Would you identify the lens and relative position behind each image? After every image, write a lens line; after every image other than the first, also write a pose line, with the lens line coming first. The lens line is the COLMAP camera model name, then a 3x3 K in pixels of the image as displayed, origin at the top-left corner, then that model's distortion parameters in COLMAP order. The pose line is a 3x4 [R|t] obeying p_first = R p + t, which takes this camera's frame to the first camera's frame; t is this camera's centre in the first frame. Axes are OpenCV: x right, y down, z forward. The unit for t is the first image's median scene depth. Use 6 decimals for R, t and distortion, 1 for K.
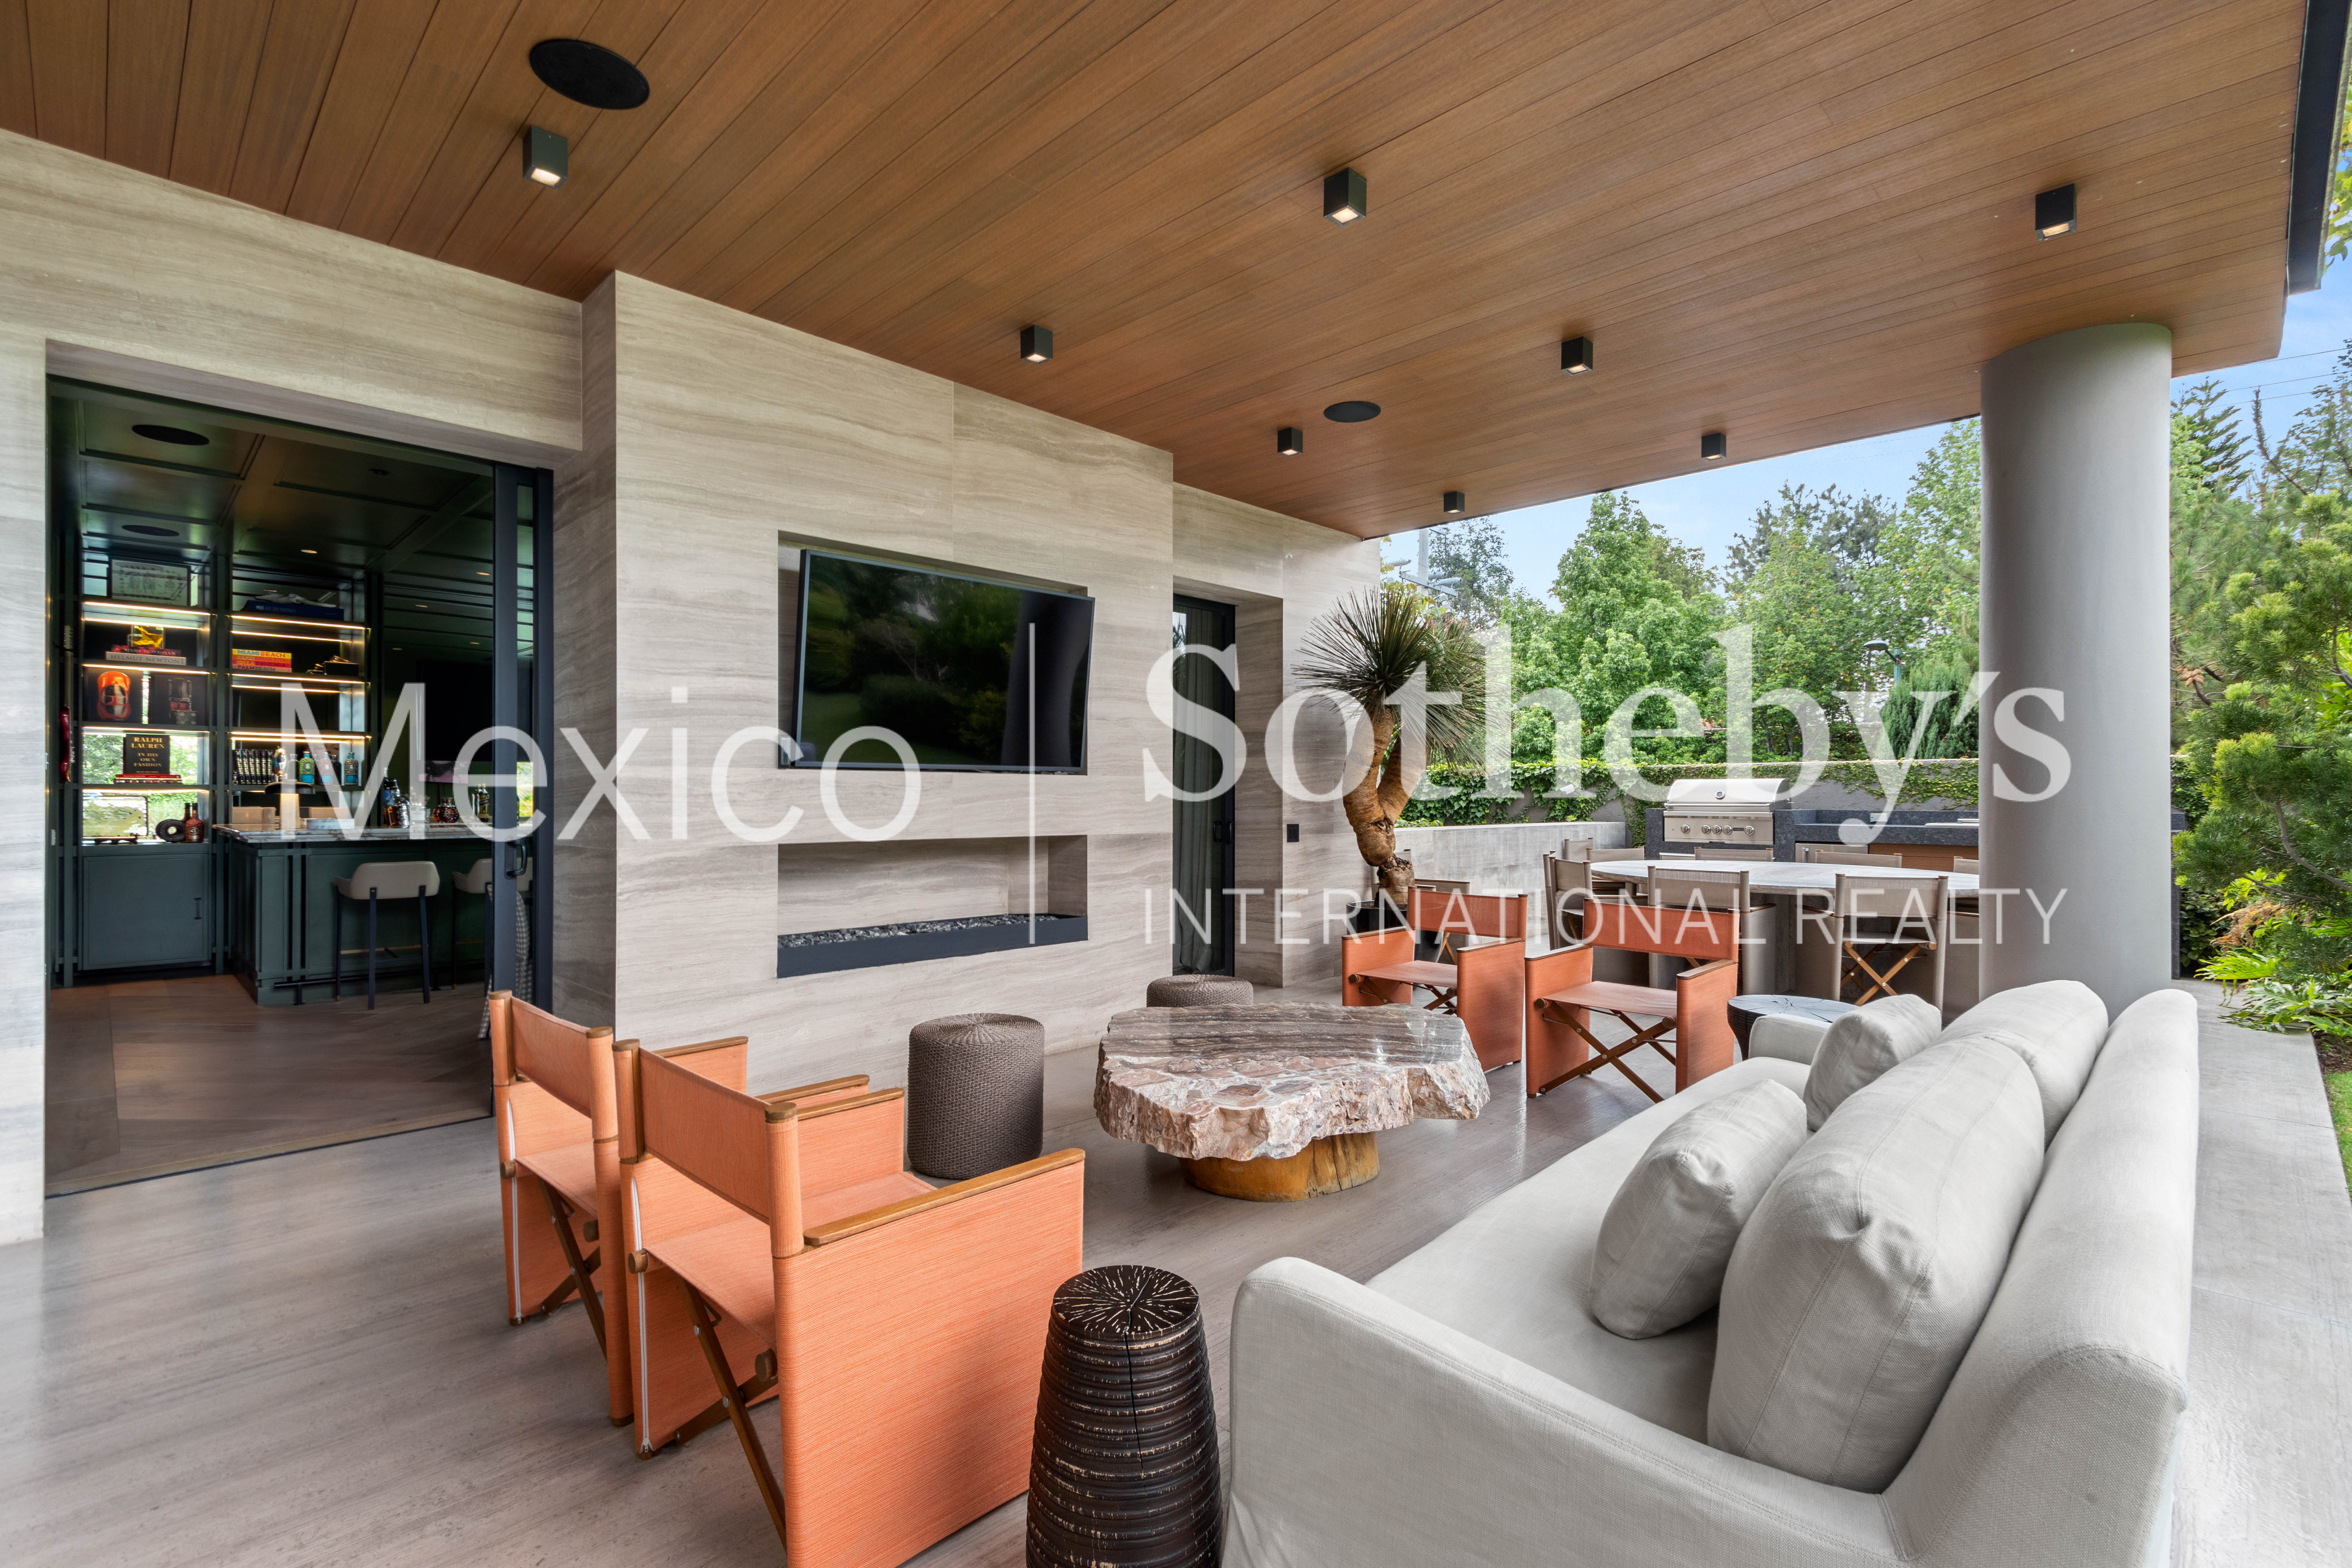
lens RADIAL K [[1070.9, 0, 1197.6], [0, 1070.9, 792.7], [0, 0, 1]] dist [0.001893, 0.000856]
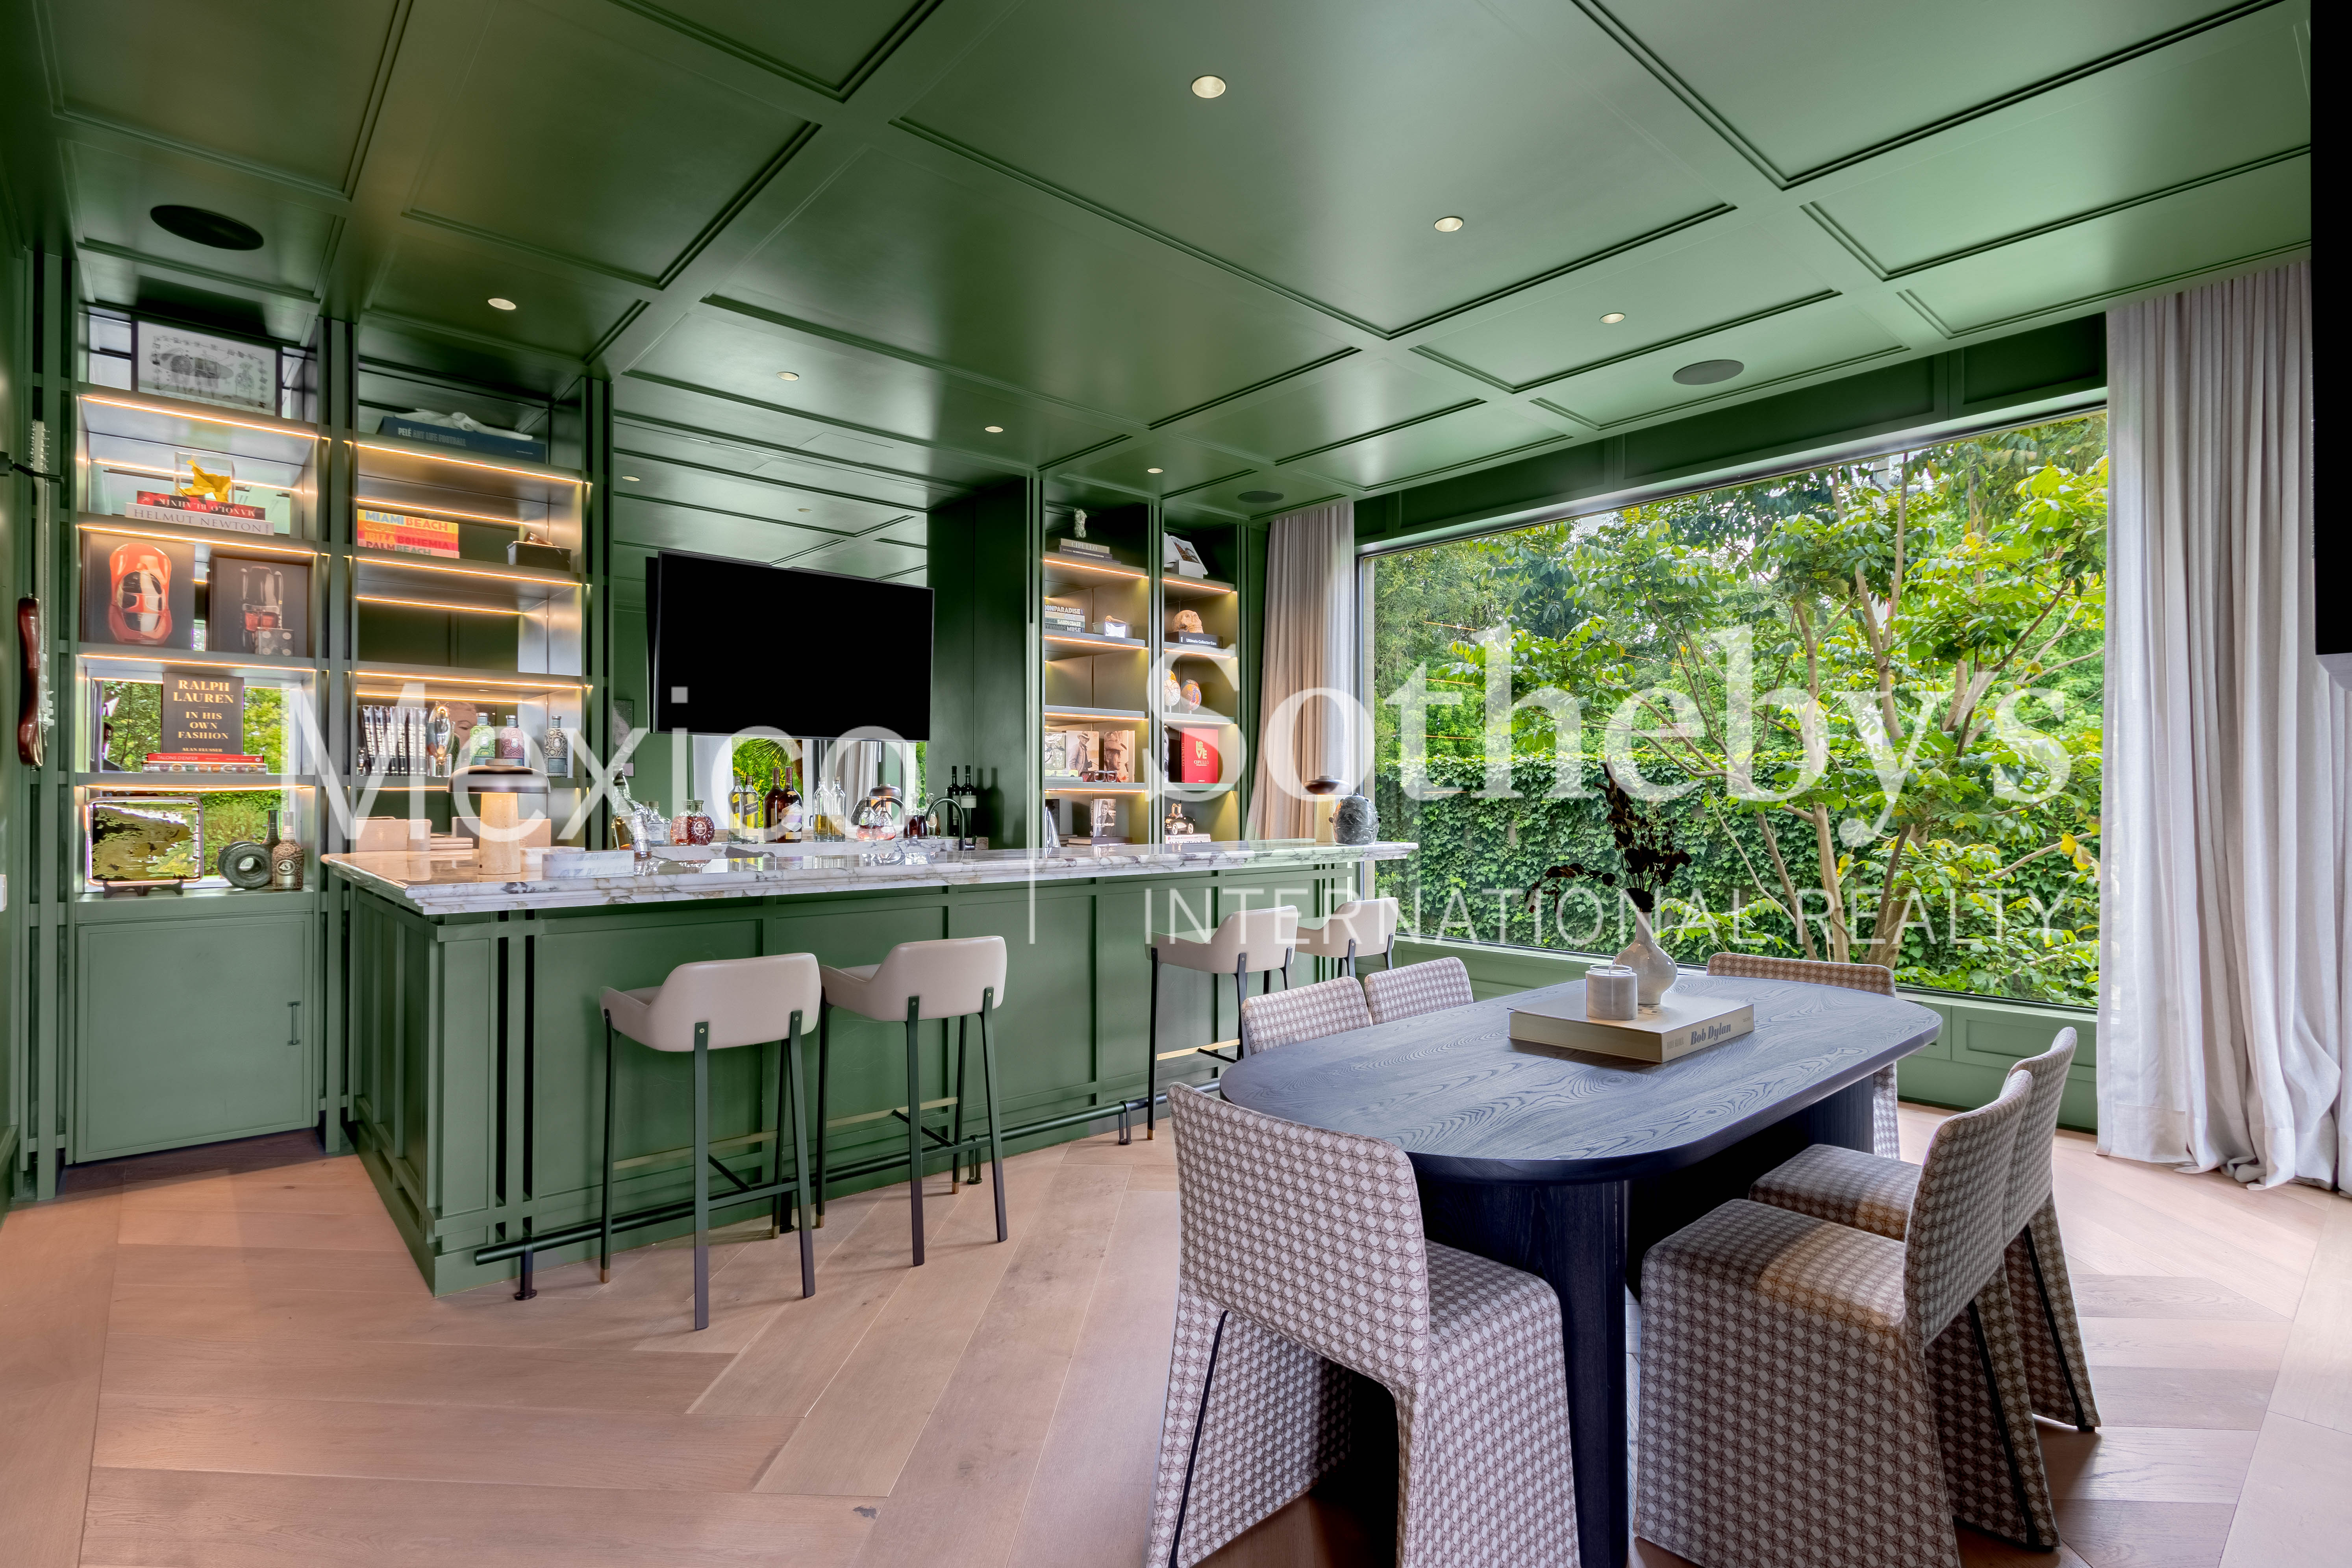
lens RADIAL K [[1144.1, 0, 1158.8], [0, 1144.1, 786.8], [0, 0, 1]] dist [-0.002129, -0.000269]
pose [[0.996039, -0.001502, -0.088910, -0.495618], [0.001054, 0.999987, -0.005088, 0.001443], [0.088917, 0.004974, 0.996027, 0.518801]]
